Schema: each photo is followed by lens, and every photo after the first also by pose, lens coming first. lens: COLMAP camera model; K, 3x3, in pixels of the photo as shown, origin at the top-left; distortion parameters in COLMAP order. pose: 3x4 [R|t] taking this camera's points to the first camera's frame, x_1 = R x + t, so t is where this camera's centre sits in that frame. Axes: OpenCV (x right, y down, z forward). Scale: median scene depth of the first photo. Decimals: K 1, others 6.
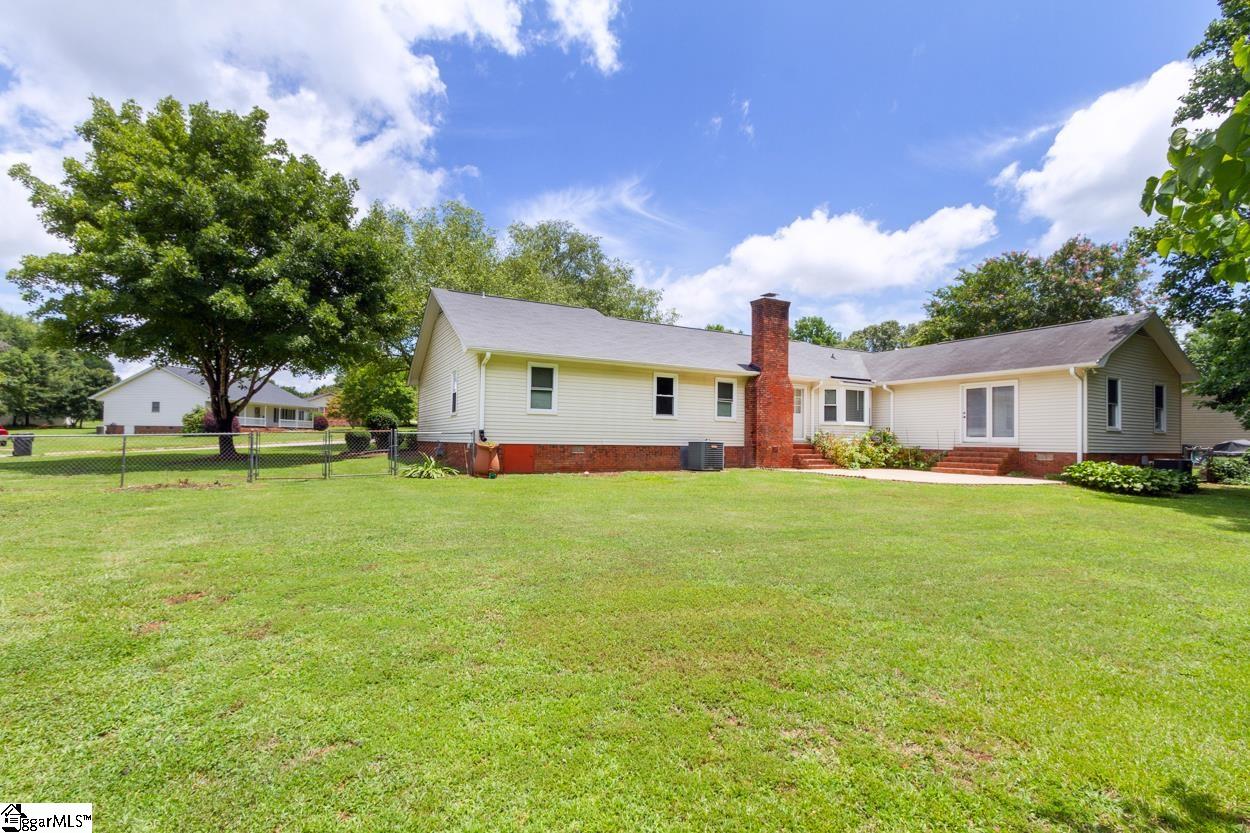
lens RADIAL K [[582.9, 0, 625.0], [0, 582.9, 416.5], [0, 0, 1]] dist [0.000581, -0.000404]
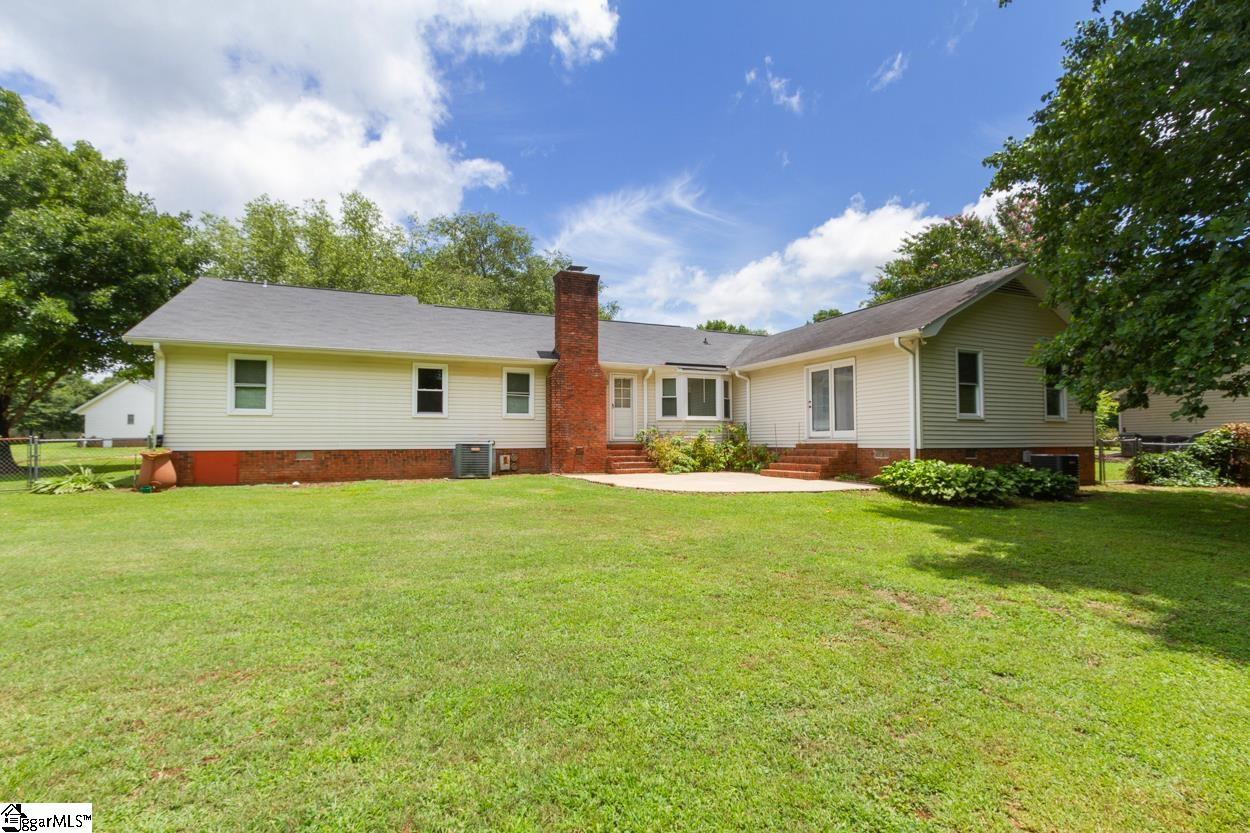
lens RADIAL K [[589.2, 0, 625.7], [0, 589.2, 425.2], [0, 0, 1]] dist [0.000042, -0.000381]
pose [[0.995253, -0.022156, -0.094771, 0.417161], [0.023029, 0.999702, 0.008122, 0.014269], [0.094562, -0.010266, 0.995466, 0.166551]]
